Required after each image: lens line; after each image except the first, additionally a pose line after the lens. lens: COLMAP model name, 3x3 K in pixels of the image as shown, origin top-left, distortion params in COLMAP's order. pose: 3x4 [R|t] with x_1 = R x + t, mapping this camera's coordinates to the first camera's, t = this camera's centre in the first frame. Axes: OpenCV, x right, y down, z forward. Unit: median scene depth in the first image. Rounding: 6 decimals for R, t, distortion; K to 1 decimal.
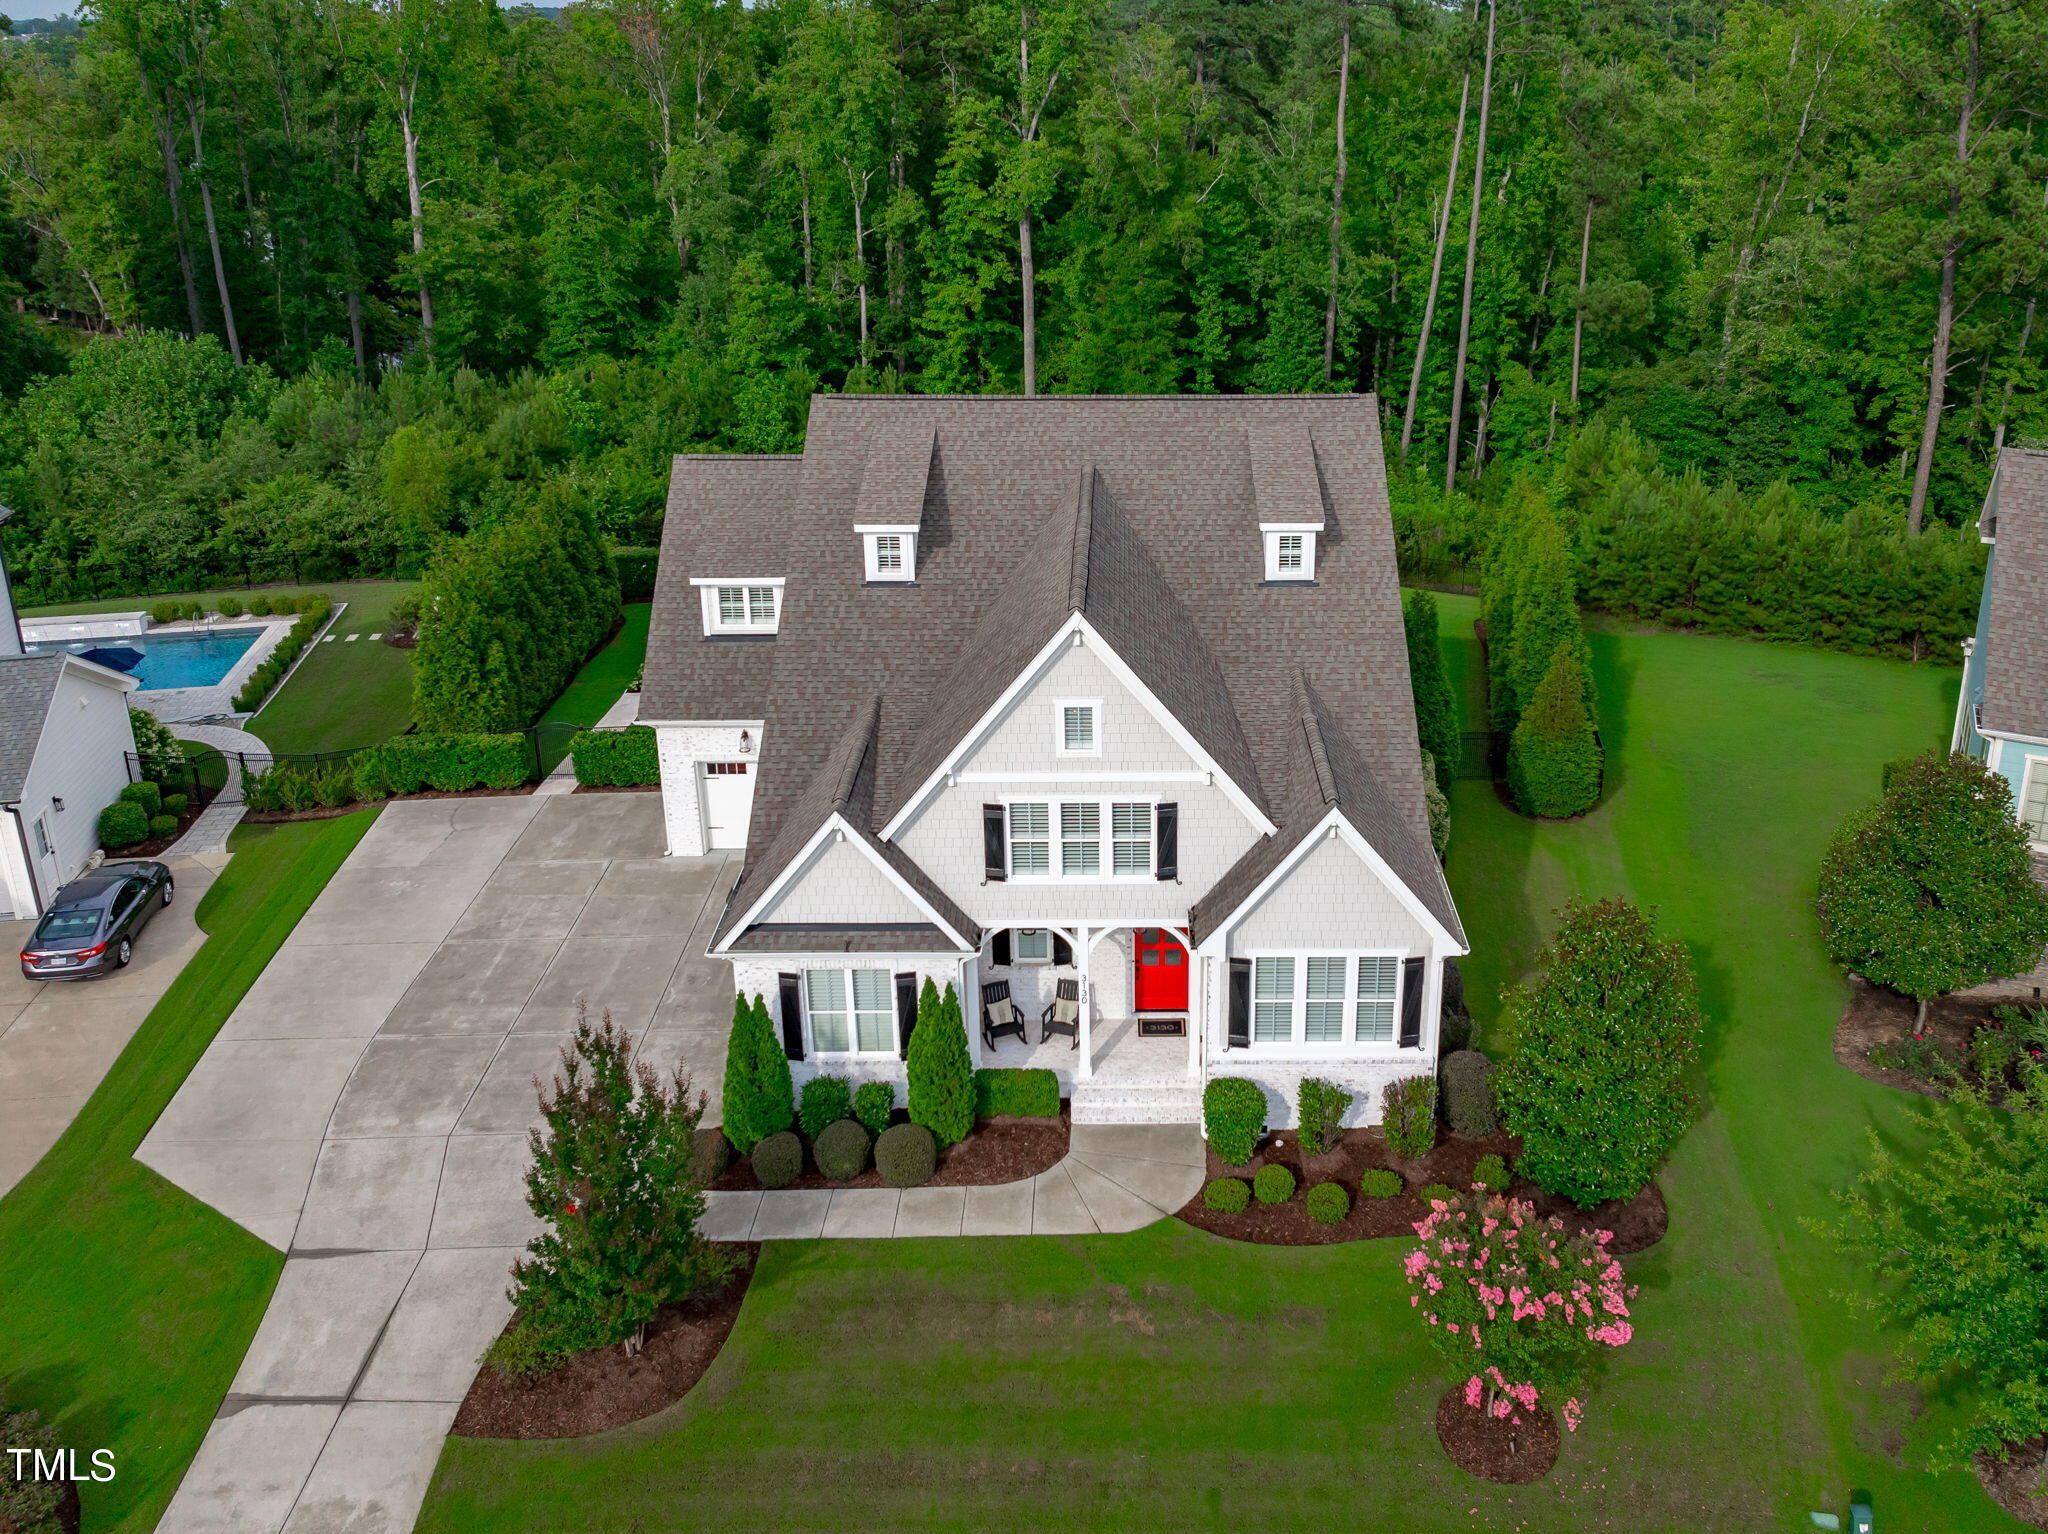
lens RADIAL K [[1670.9, 0, 1142.6], [0, 1670.9, 567.1], [0, 0, 1]] dist [-0.038549, 0.001732]
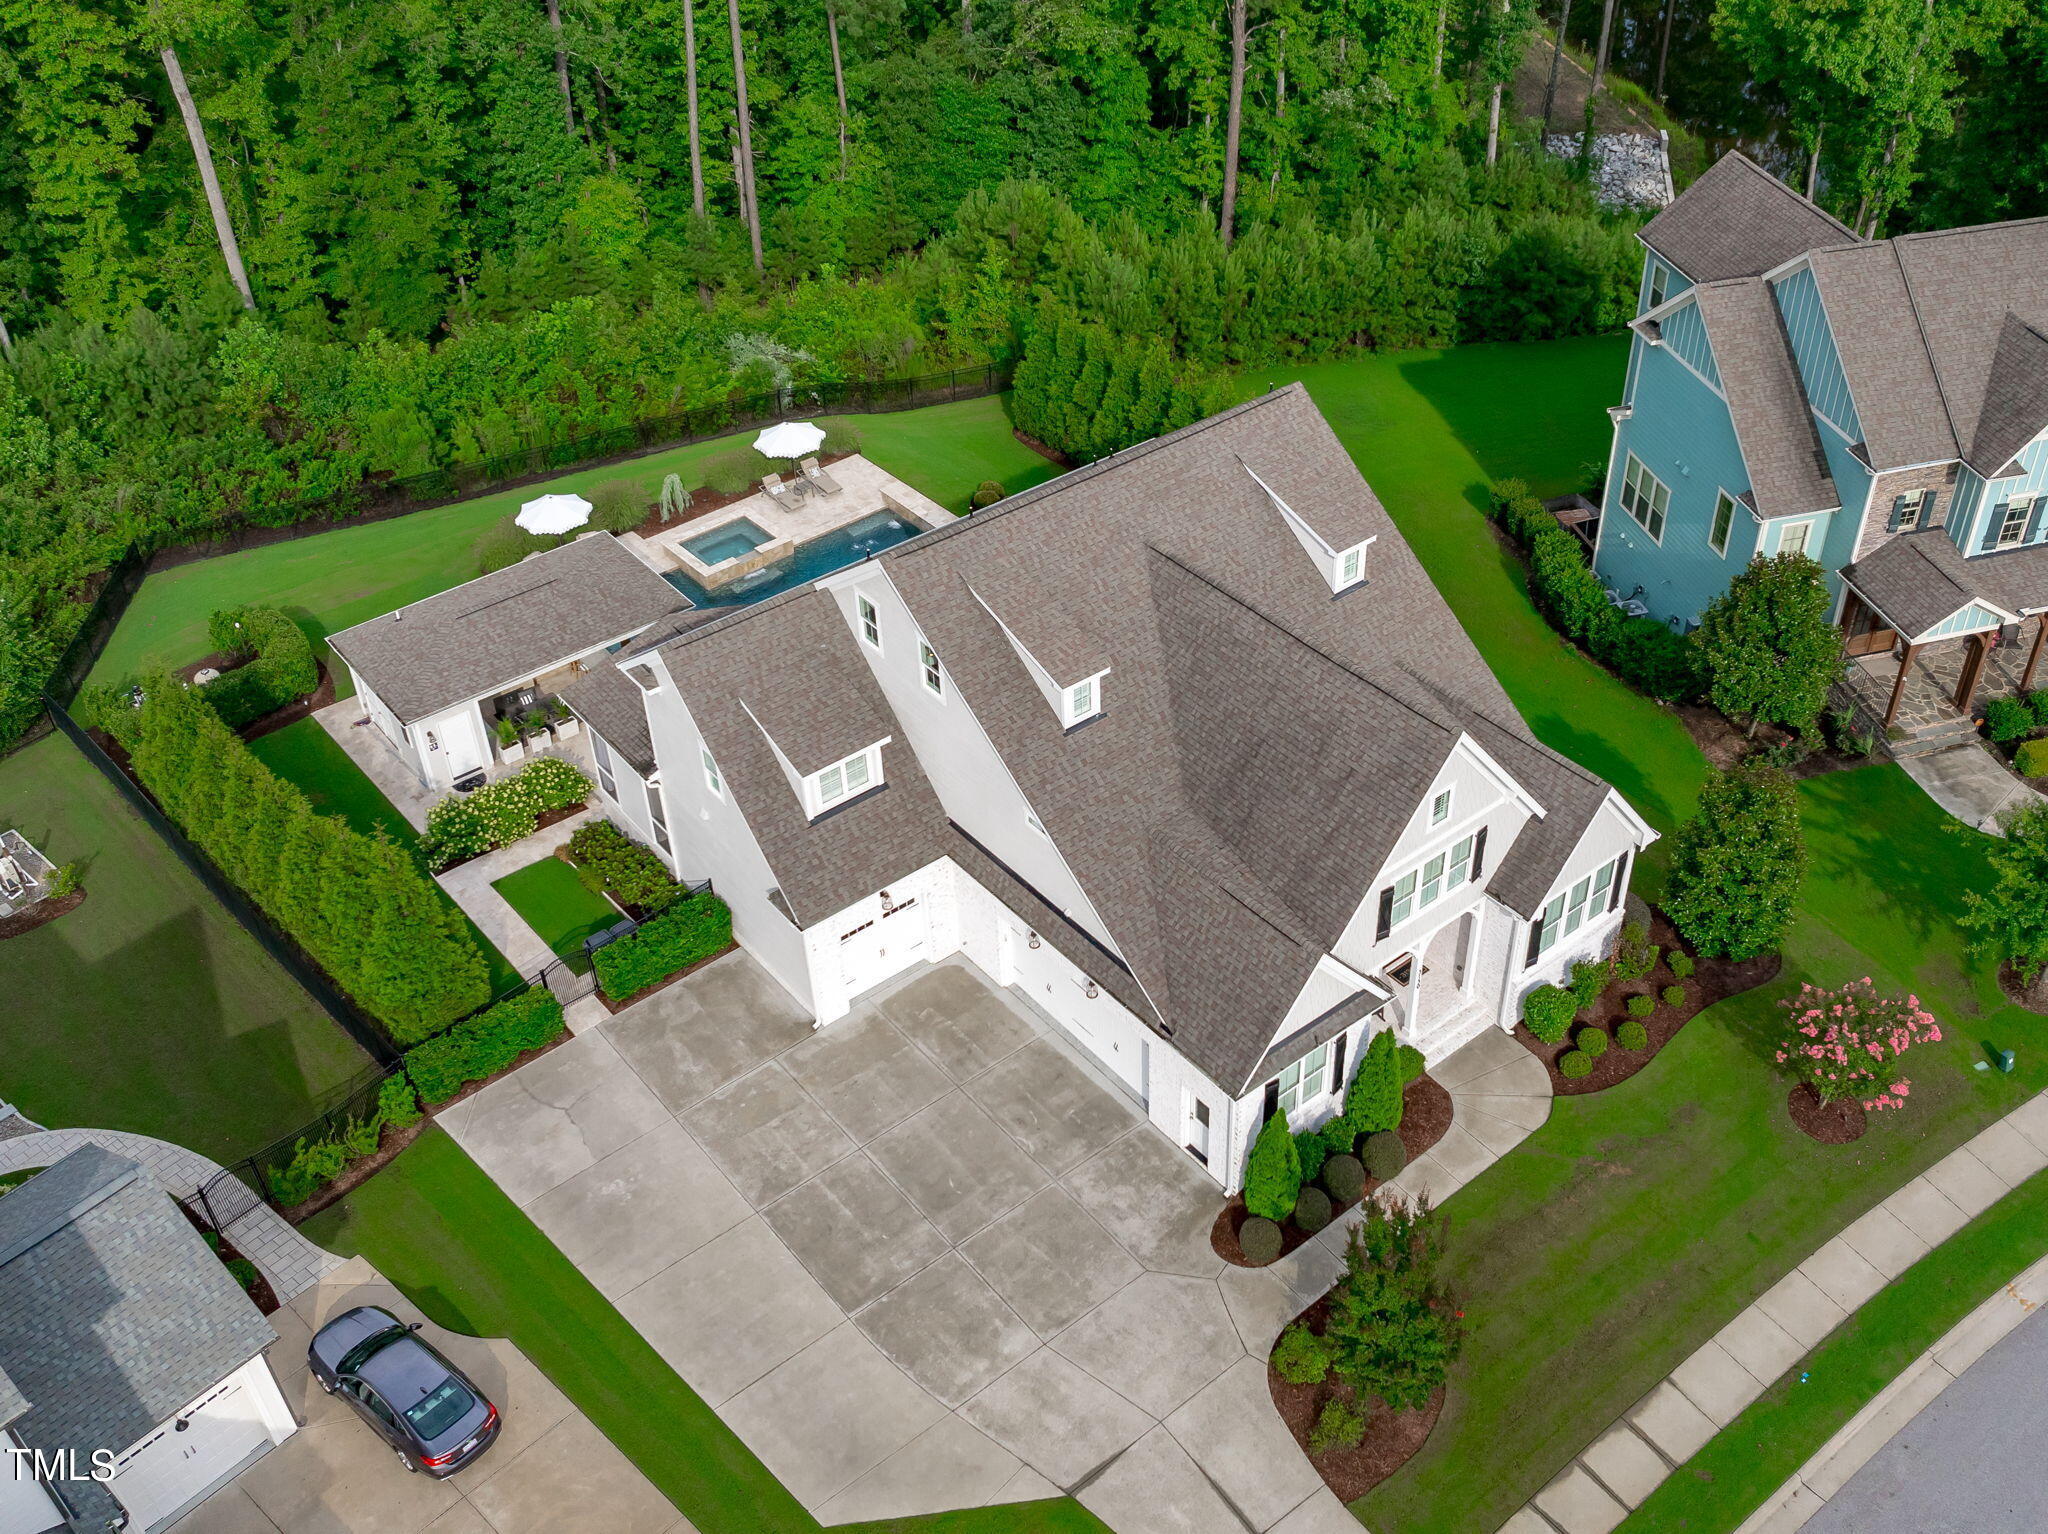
lens RADIAL K [[1948.3, 0, 1124.0], [0, 1948.3, 775.0], [0, 0, 1]] dist [-0.020905, -0.038685]
pose [[0.774346, -0.400326, 0.490028, -0.762139], [0.203980, 0.891011, 0.405576, -0.464646], [-0.598983, -0.214101, 0.771609, 0.020159]]
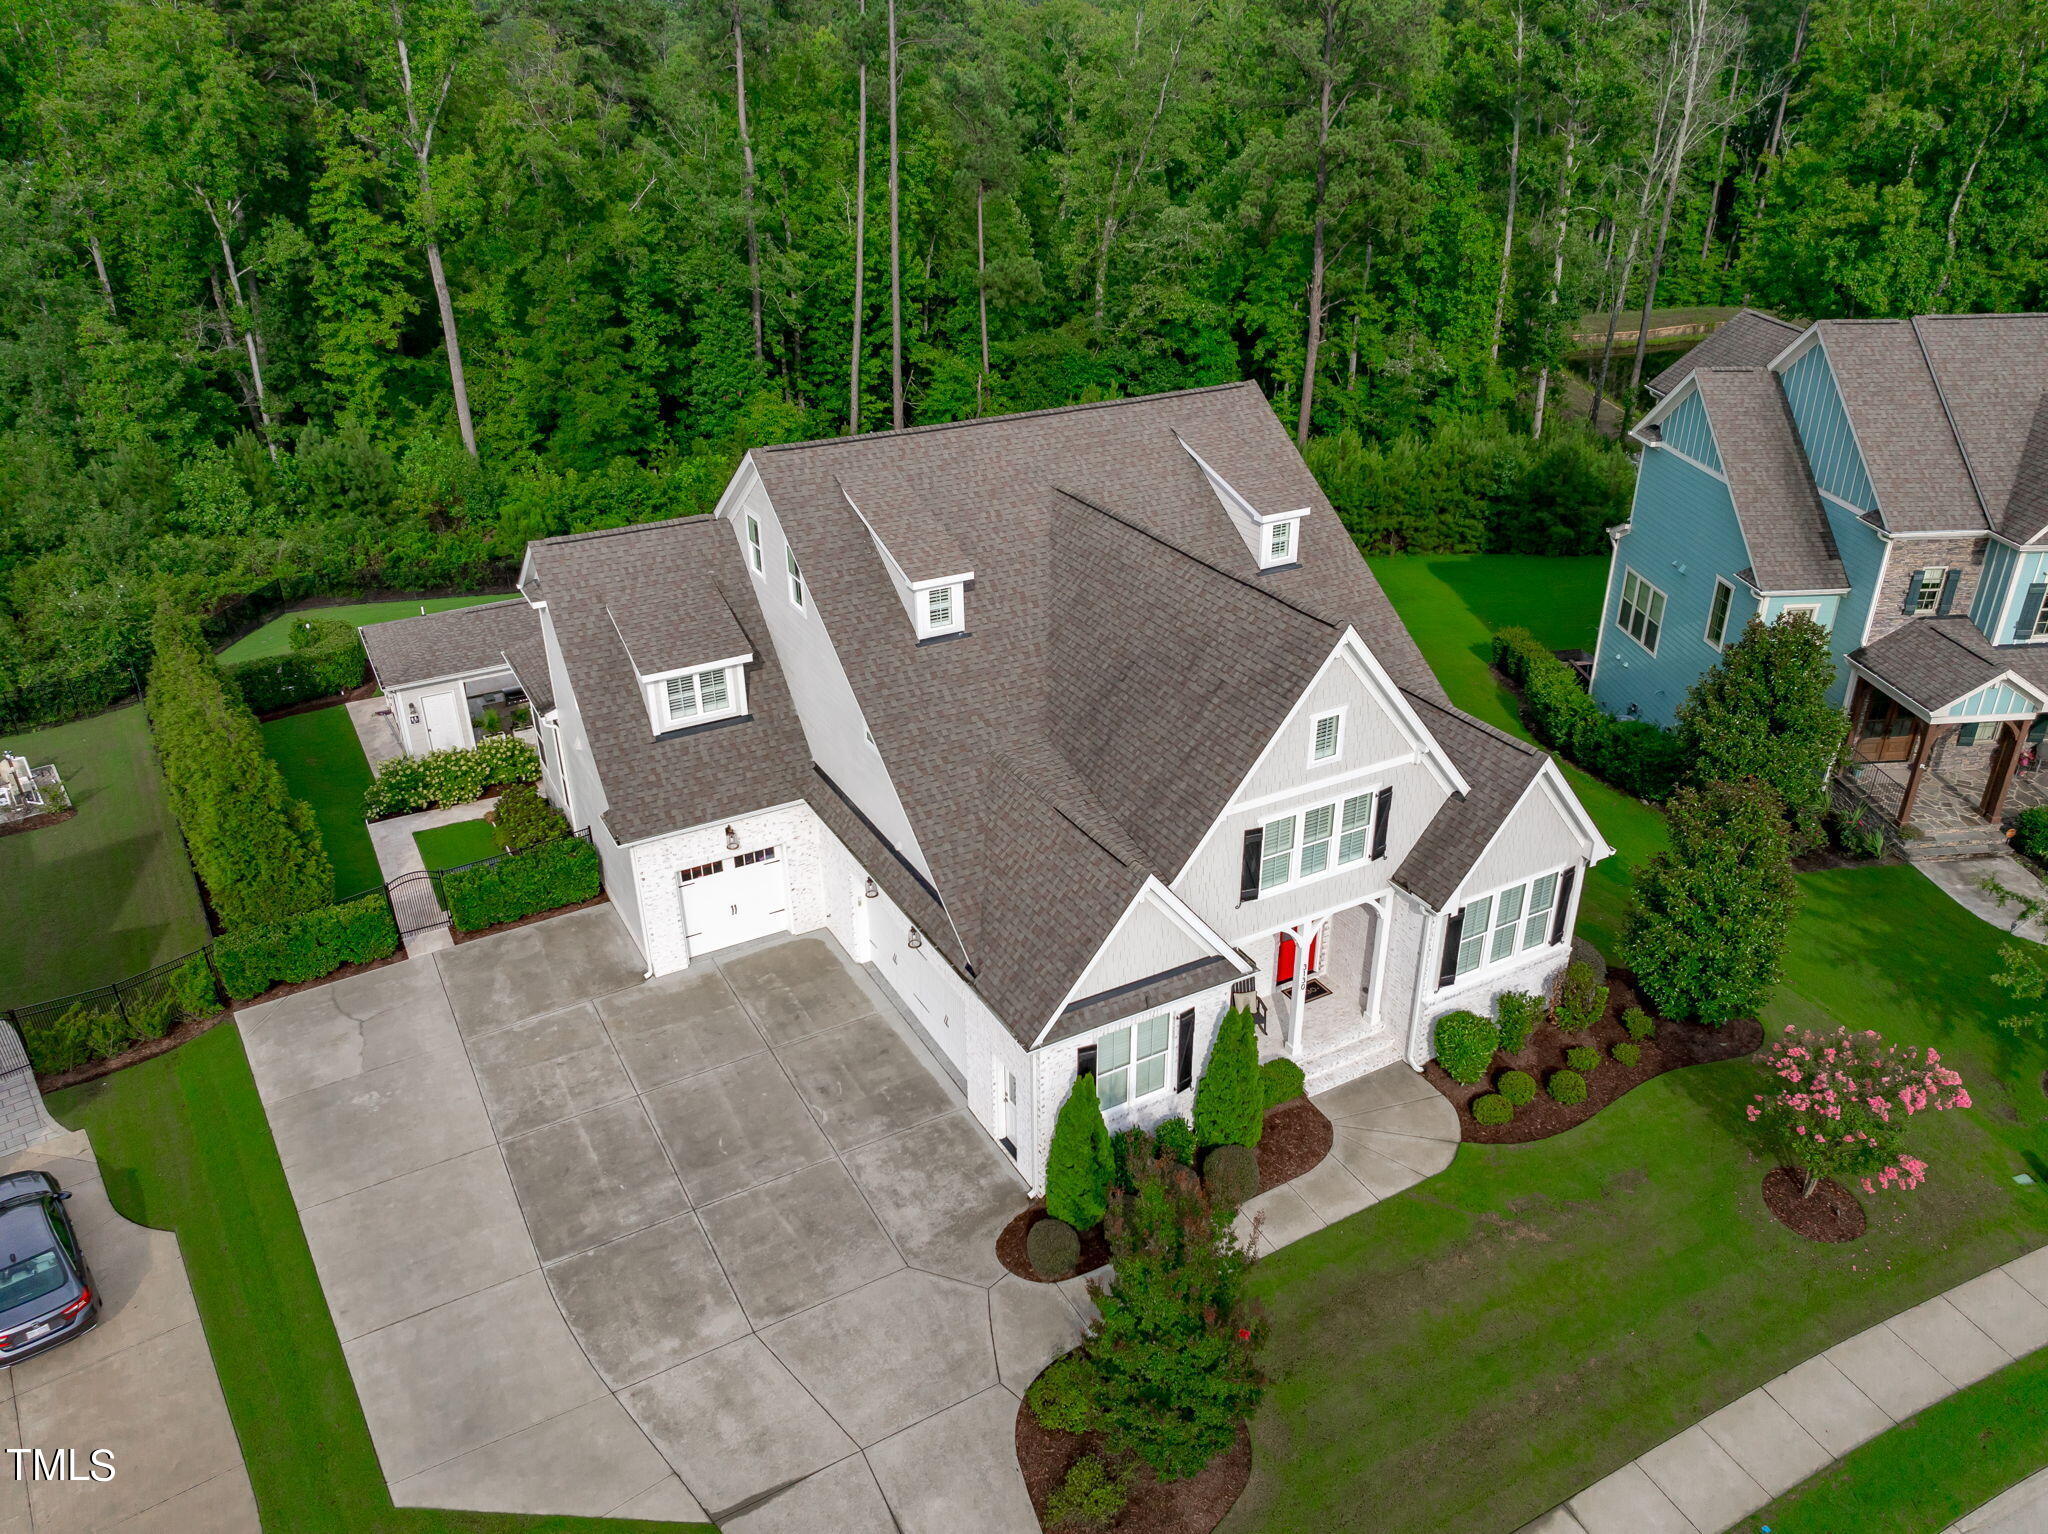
lens RADIAL K [[1486.1, 0, 1048.8], [0, 1486.1, 773.4], [0, 0, 1]] dist [-0.040564, 0.004123]
pose [[0.876895, -0.223815, 0.425397, -0.481475], [0.153020, 0.968923, 0.194353, -0.071317], [-0.455676, -0.105332, 0.883892, 0.218207]]
